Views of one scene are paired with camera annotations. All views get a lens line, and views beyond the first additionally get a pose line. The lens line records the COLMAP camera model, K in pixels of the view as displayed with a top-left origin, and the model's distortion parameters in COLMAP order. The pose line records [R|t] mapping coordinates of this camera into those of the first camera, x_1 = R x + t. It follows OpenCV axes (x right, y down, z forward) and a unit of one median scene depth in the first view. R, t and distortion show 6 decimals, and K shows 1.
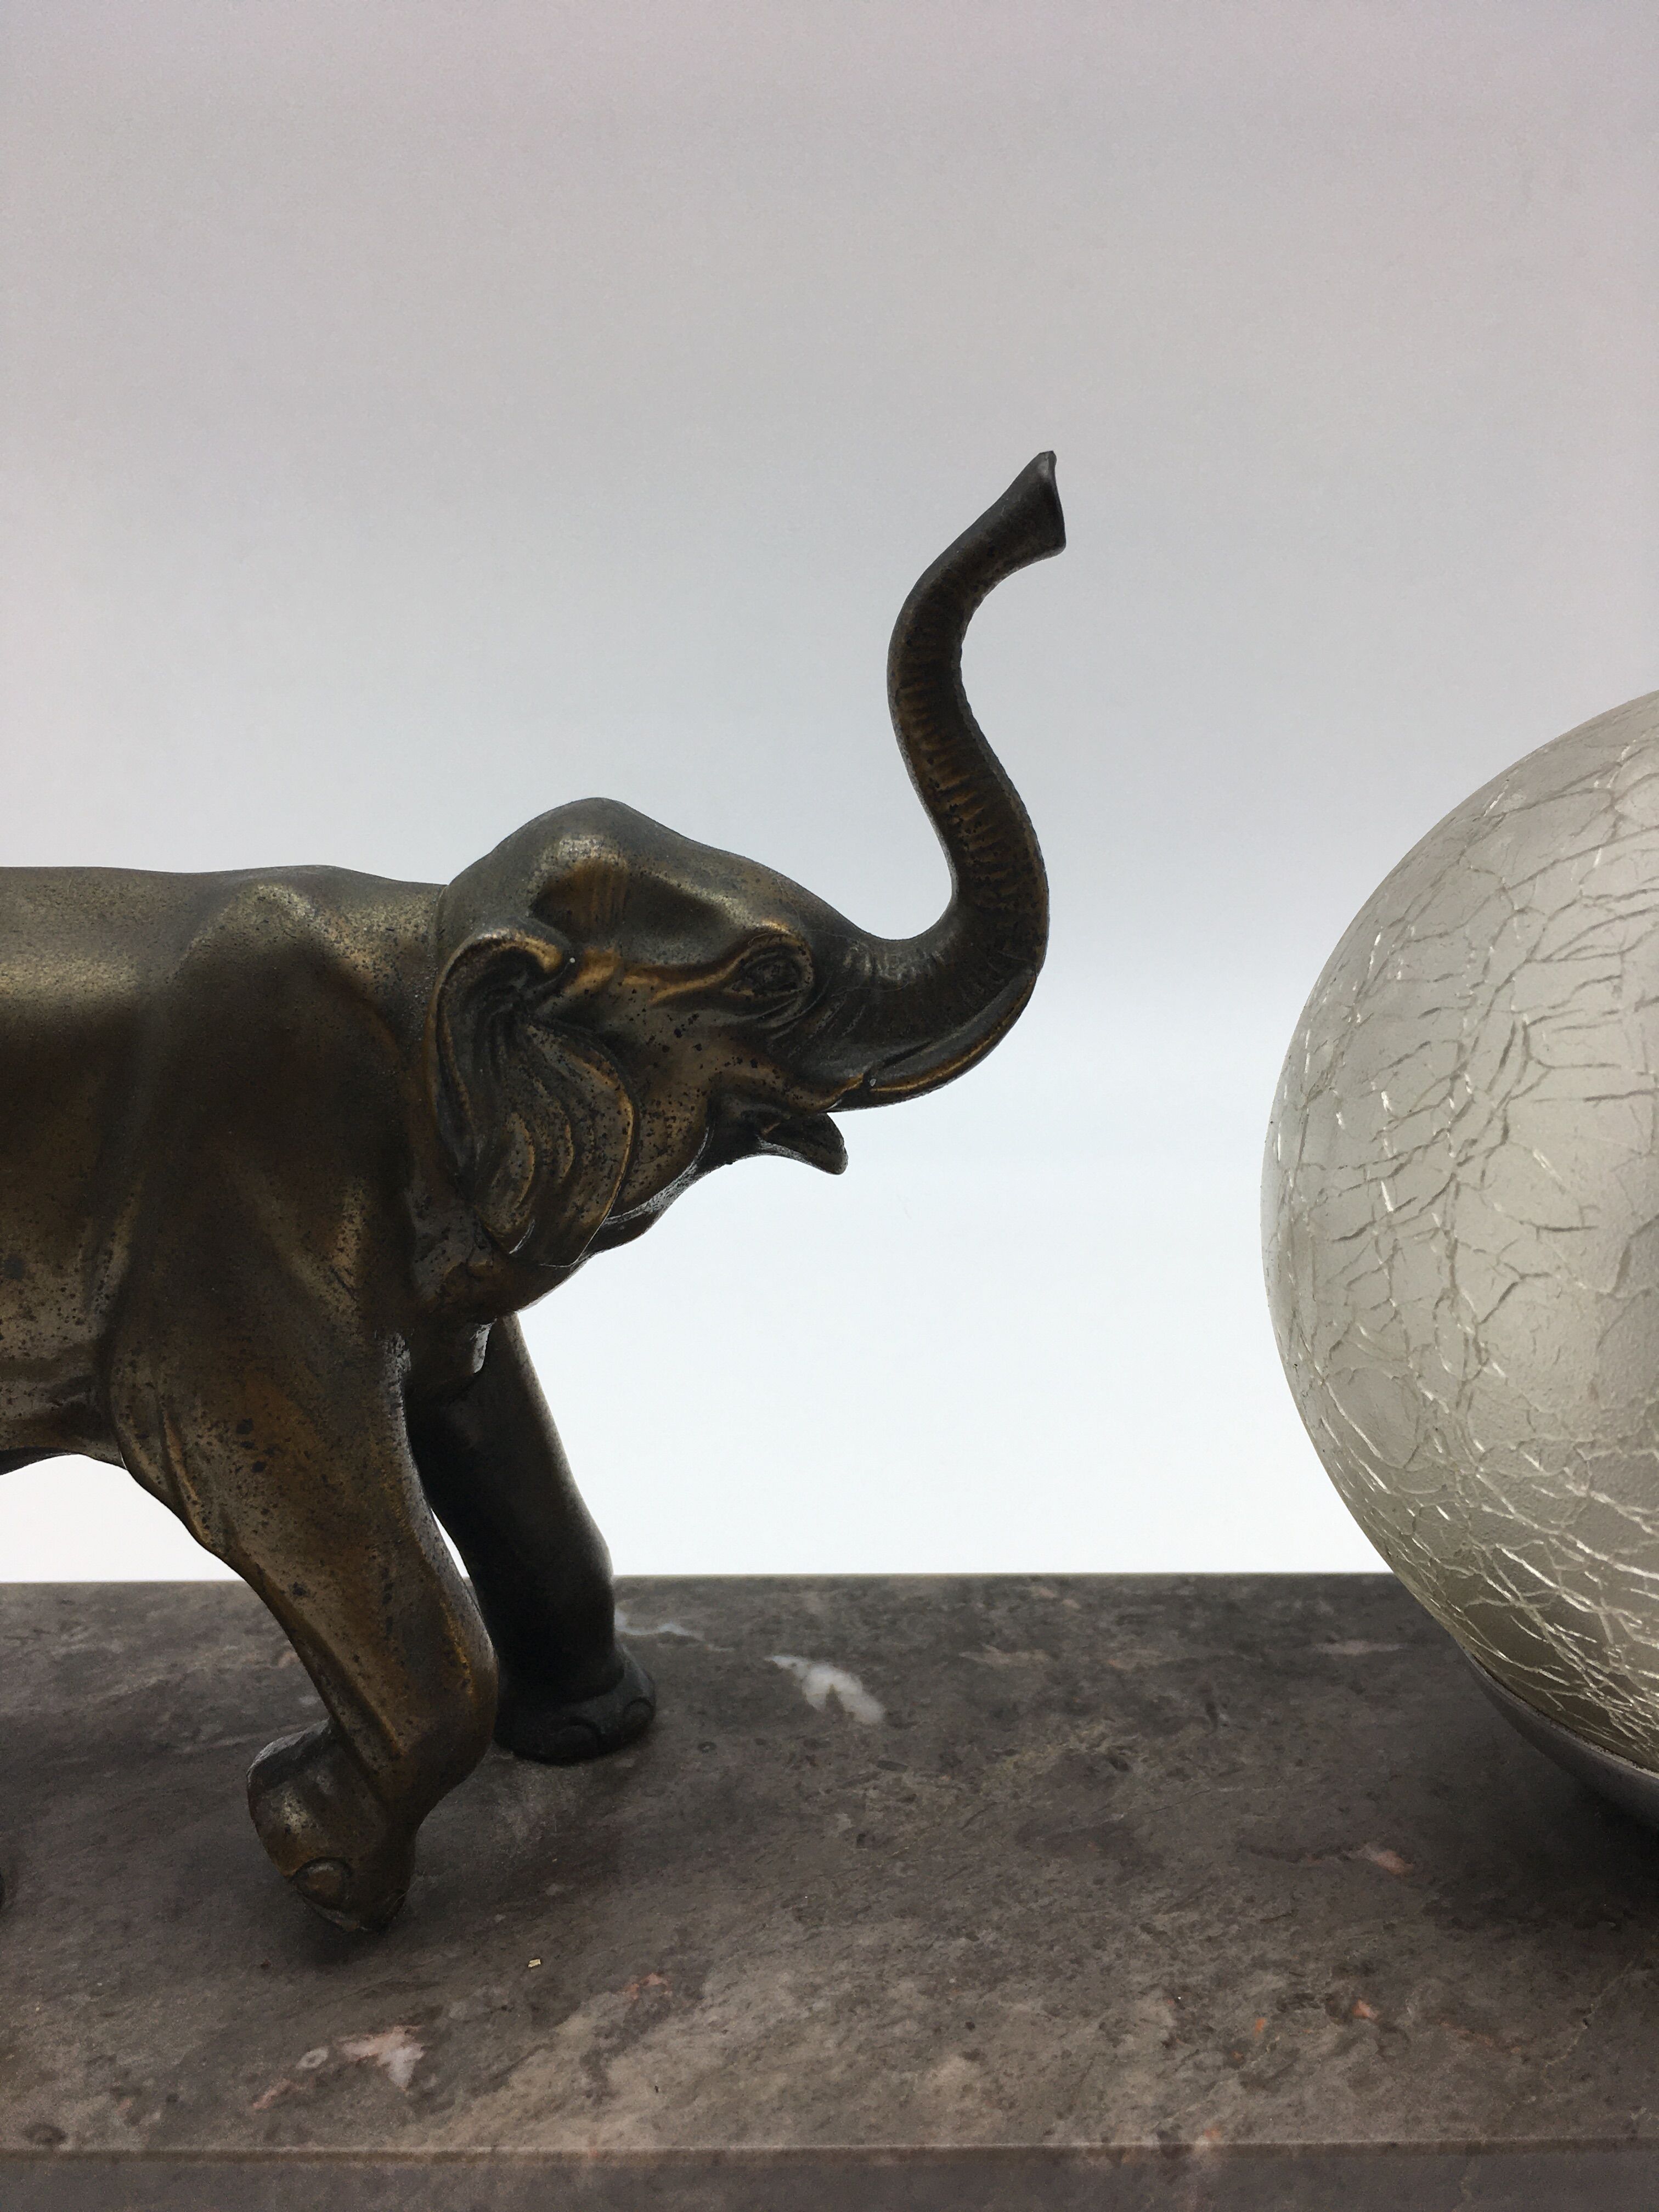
lens RADIAL K [[1930.1, 0, 829.5], [0, 1930.1, 1106.0], [0, 0, 1]] dist [0.068470, -0.143960]
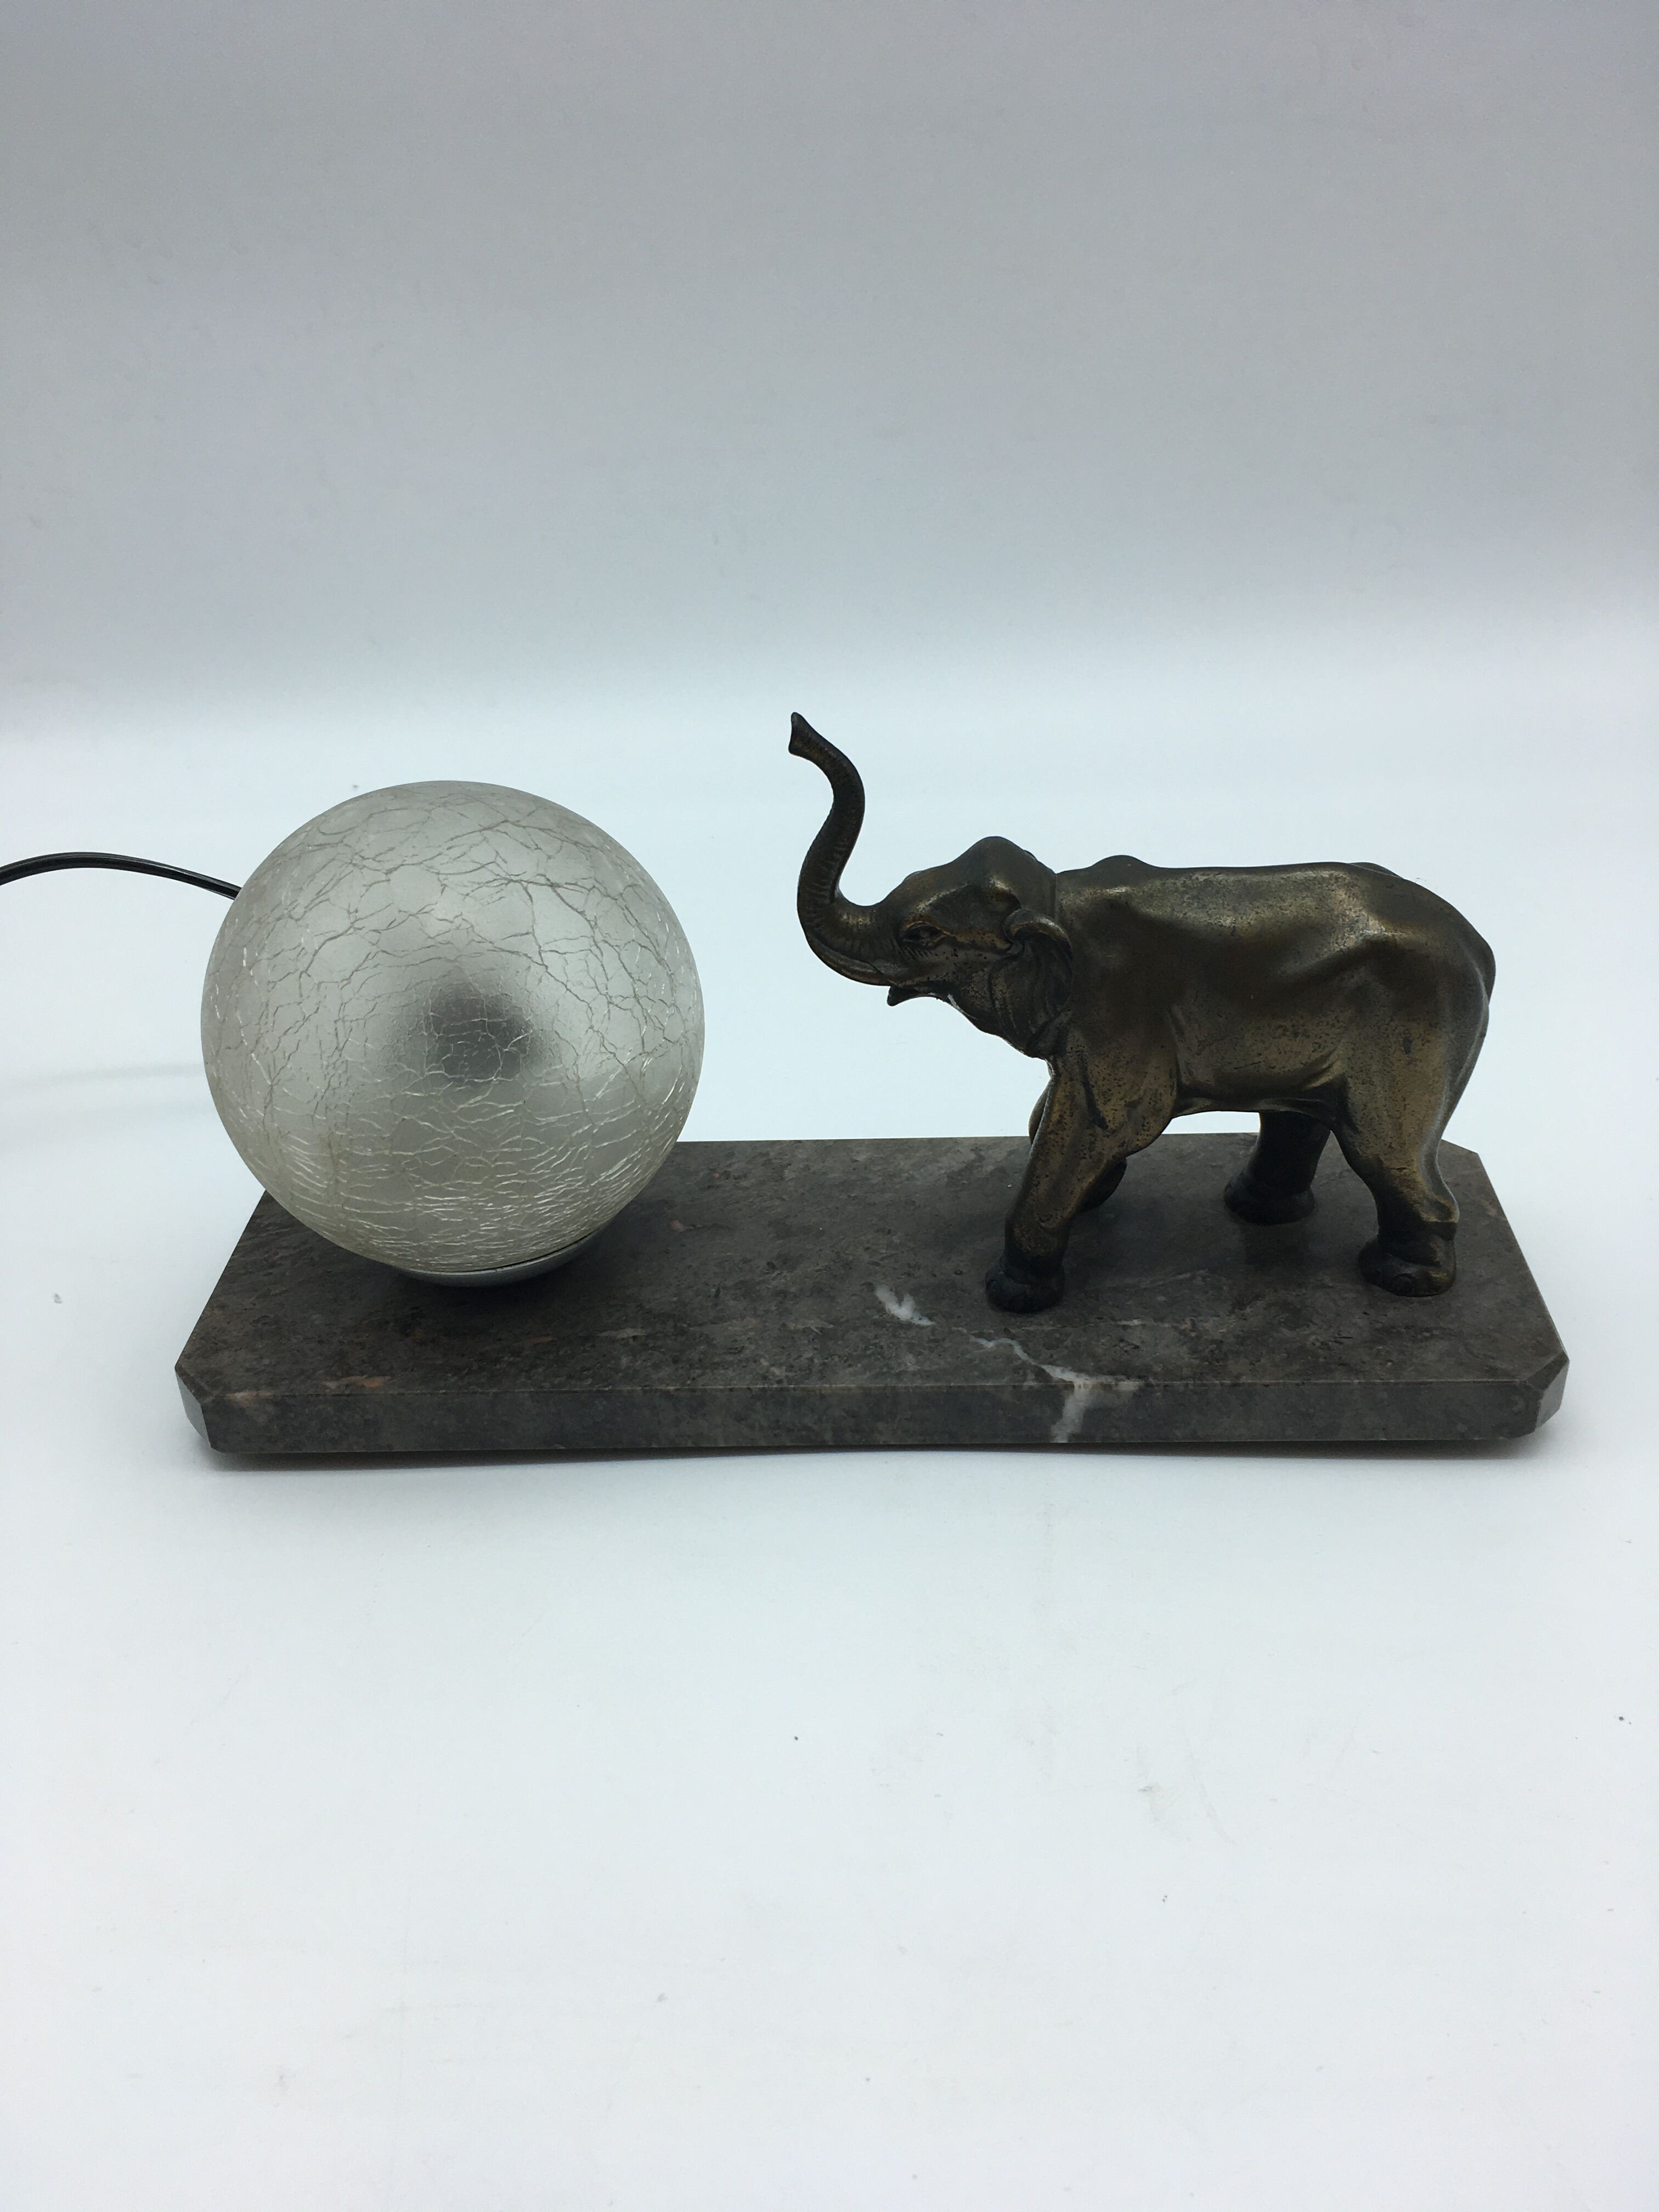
lens RADIAL K [[1903.0, 0, 829.5], [0, 1903.0, 1106.0], [0, 0, 1]] dist [0.031497, 0.004382]
pose [[-0.998548, 0.015227, 0.051664, -0.039203], [0.047810, 0.692322, 0.720004, -1.625245], [-0.024804, 0.721428, -0.692045, 2.858576]]
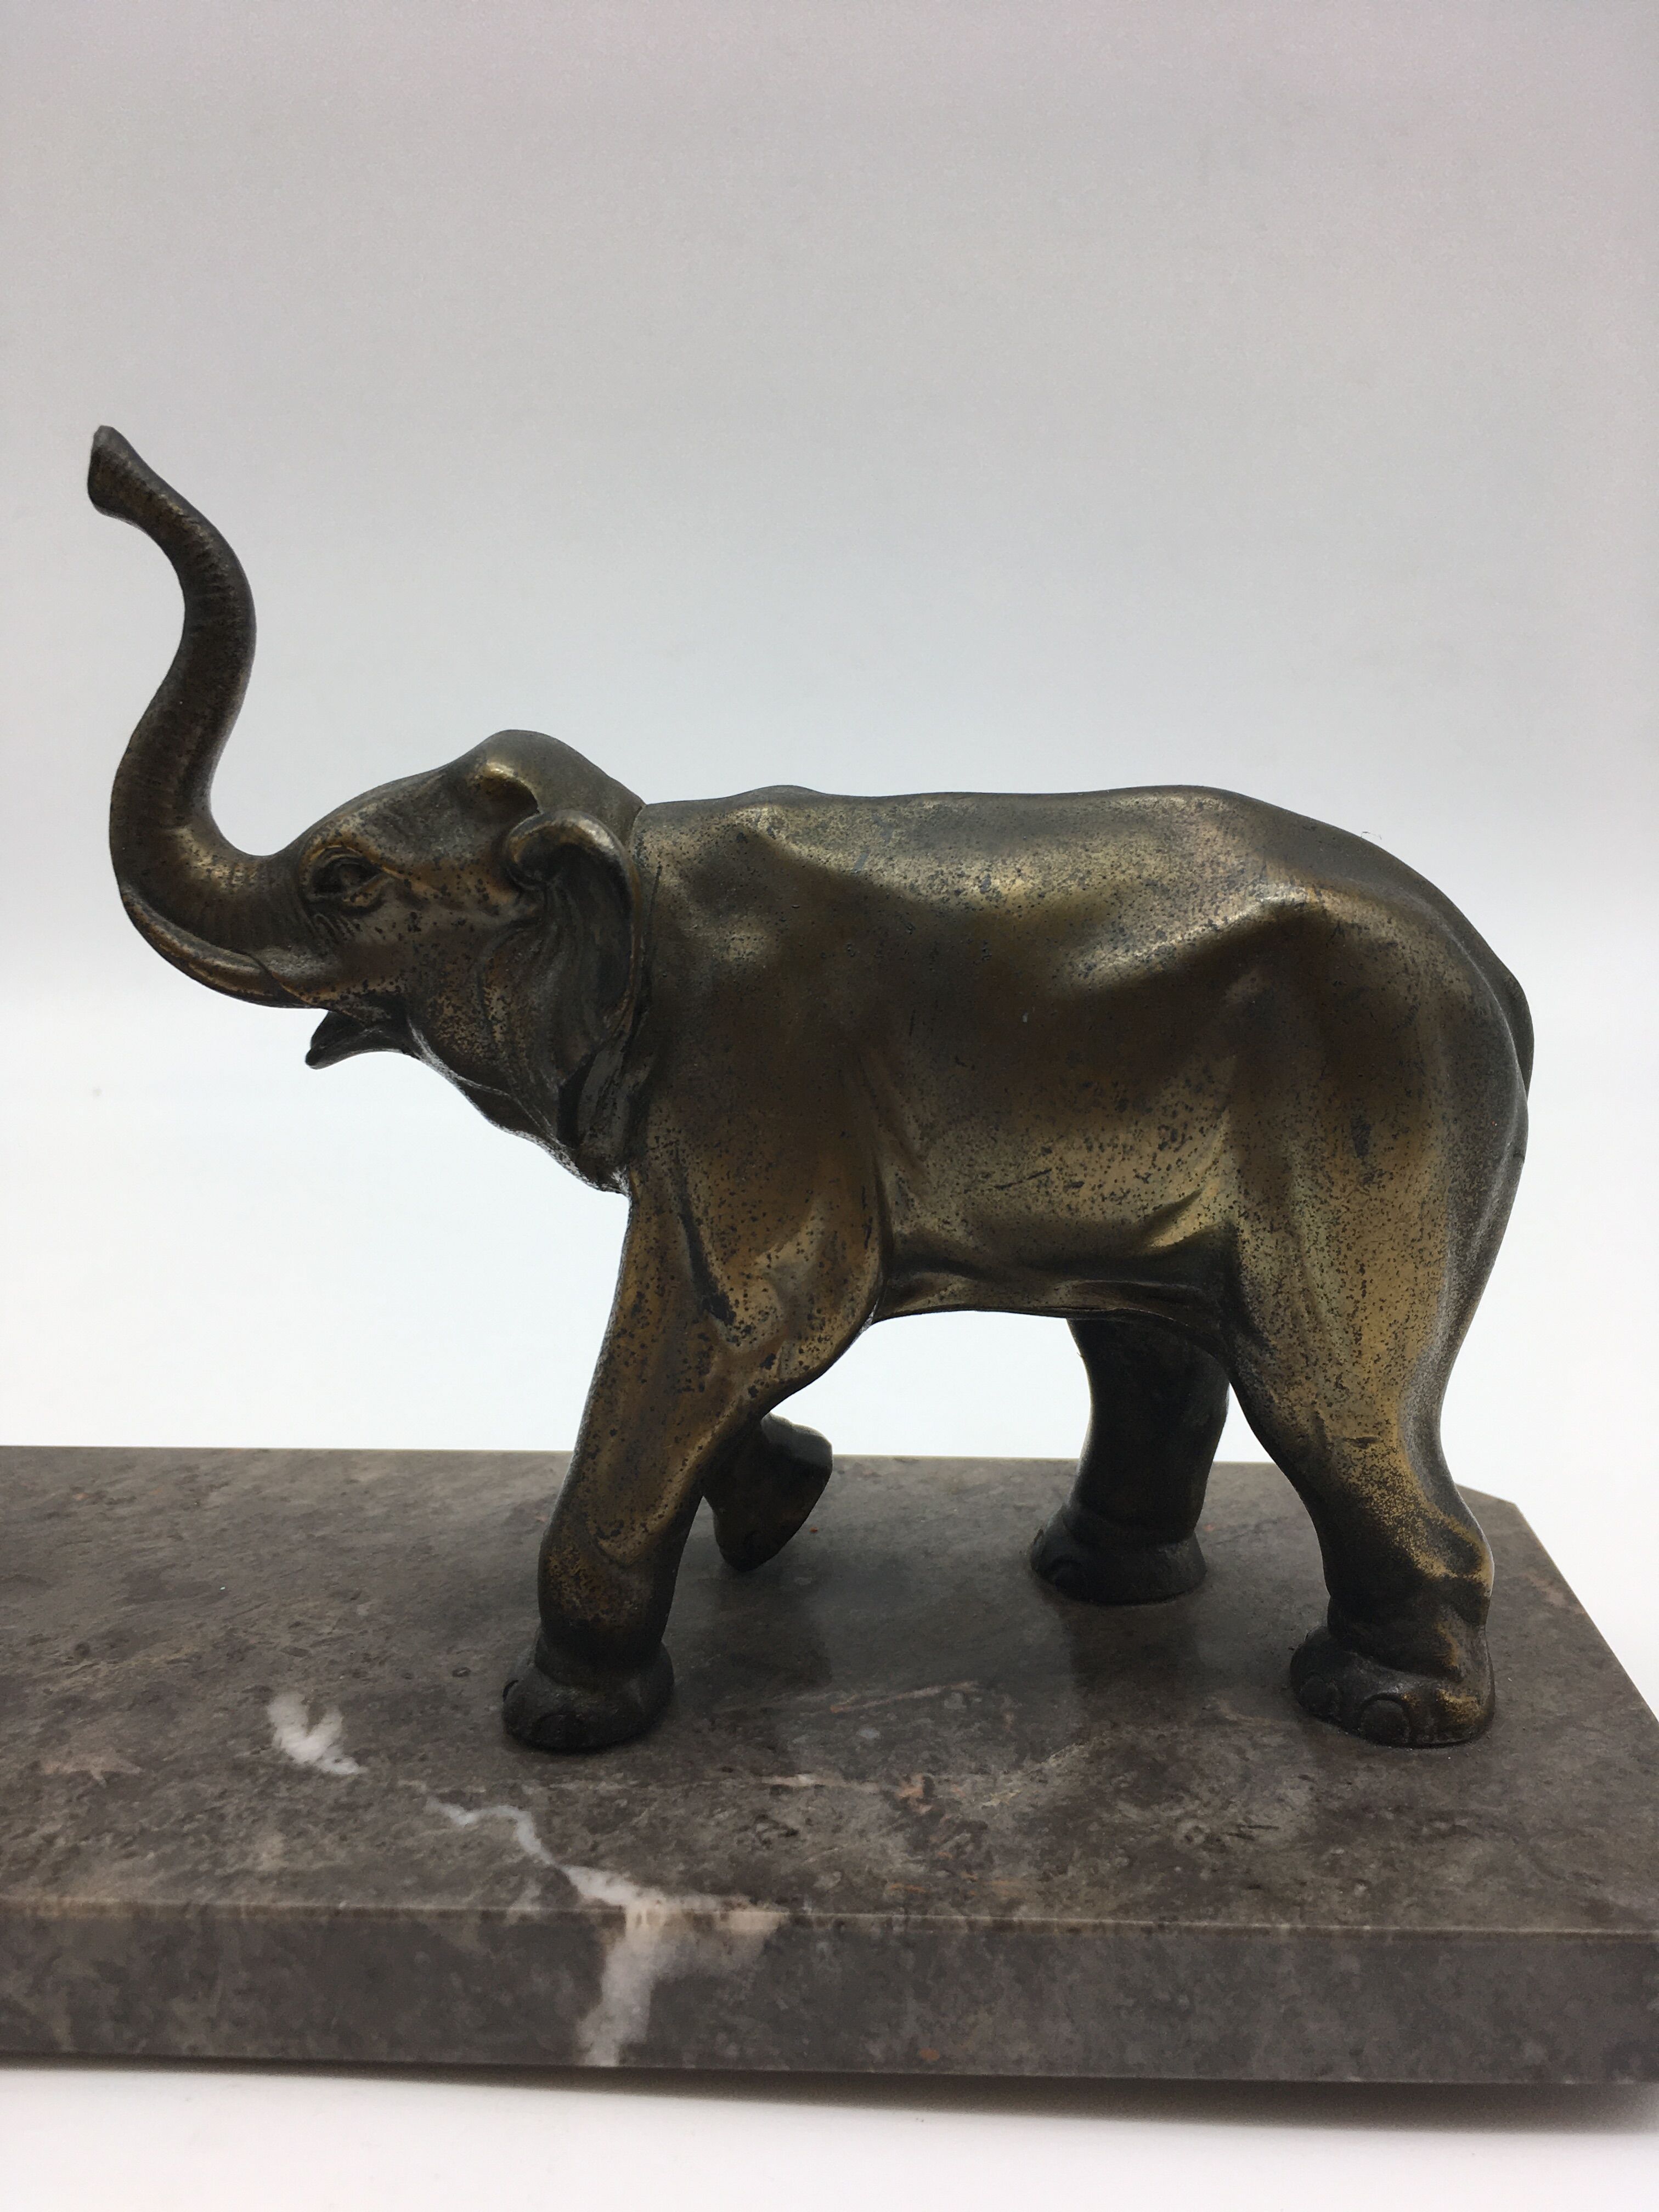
lens RADIAL K [[1930.1, 0, 829.5], [0, 1930.1, 1106.0], [0, 0, 1]] dist [0.068470, -0.143960]
pose [[-0.999314, -0.008124, 0.036120, -0.359565], [0.010165, 0.877935, 0.478671, -0.521478], [-0.035600, 0.478710, -0.877251, 2.148916]]
